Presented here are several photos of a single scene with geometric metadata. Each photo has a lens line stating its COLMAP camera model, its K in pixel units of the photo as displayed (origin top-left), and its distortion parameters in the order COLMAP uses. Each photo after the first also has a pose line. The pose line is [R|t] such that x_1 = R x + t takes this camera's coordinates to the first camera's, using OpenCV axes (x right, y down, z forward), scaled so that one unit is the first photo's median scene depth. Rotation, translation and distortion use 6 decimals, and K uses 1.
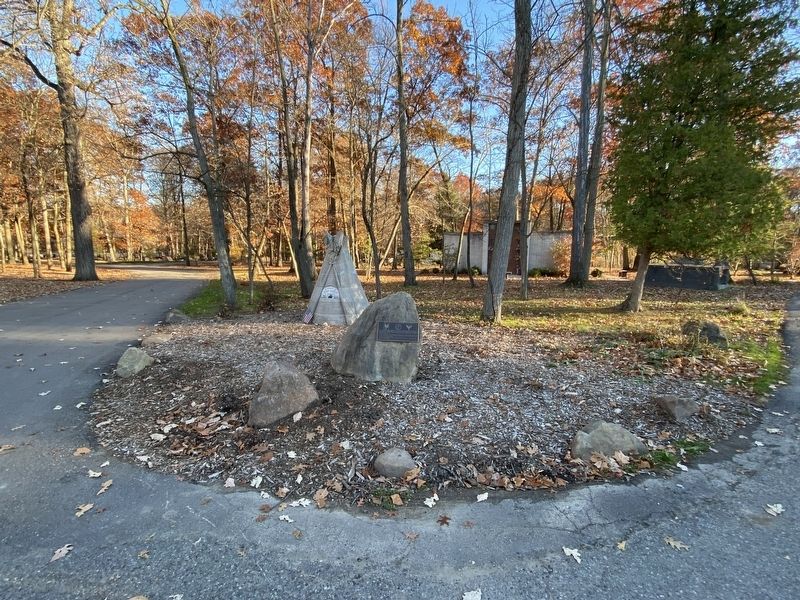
lens RADIAL K [[382.9, 0, 386.3], [0, 382.9, 304.1], [0, 0, 1]] dist [0.029070, -0.025600]
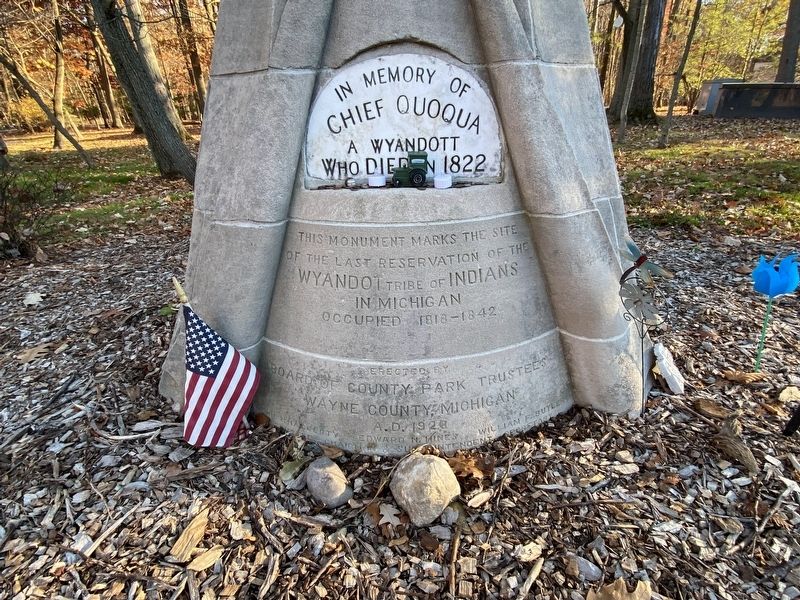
lens RADIAL K [[382.9, 0, 386.3], [0, 382.9, 304.1], [0, 0, 1]] dist [0.029070, -0.025600]
pose [[0.960807, -0.162537, 0.224571, -0.105539], [0.078677, 0.936654, 0.341304, -0.012819], [-0.265820, -0.310258, 0.912732, 0.531213]]
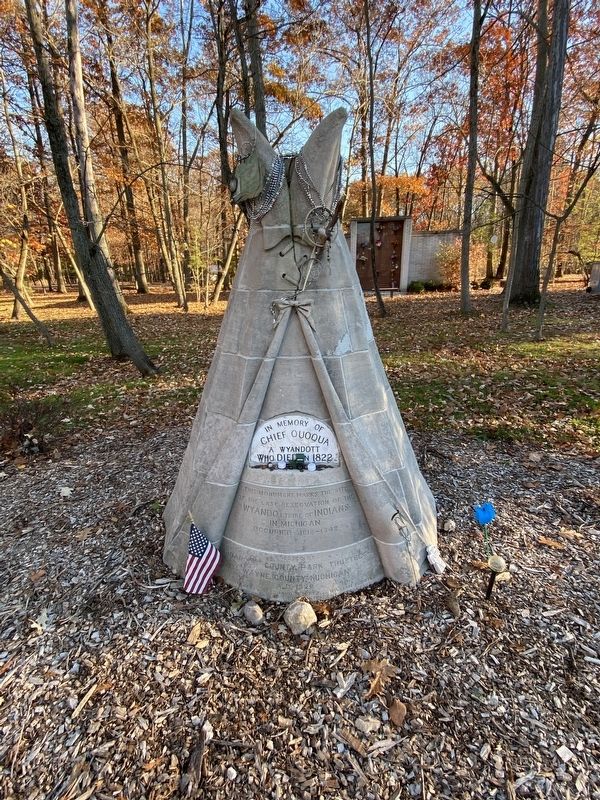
lens RADIAL K [[382.9, 0, 289.2], [0, 382.9, 395.3], [0, 0, 1]] dist [0.029070, -0.025600]
pose [[0.970727, -0.105217, 0.215912, -0.113281], [0.063611, 0.979465, 0.191318, -0.056832], [-0.231608, -0.171983, 0.957486, 0.473258]]
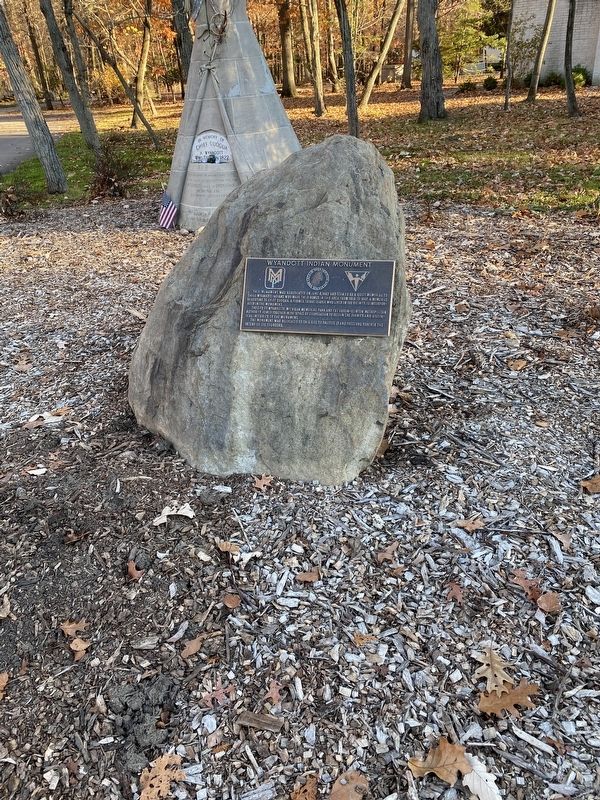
lens RADIAL K [[599.1, 0, 281.7], [0, 599.1, 400.1], [0, 0, 1]] dist [0.076227, -0.101718]
pose [[0.983413, 0.018644, -0.180419, 0.028412], [0.048079, 0.932327, 0.358405, -0.004641], [0.174892, -0.361134, 0.915967, 0.193684]]
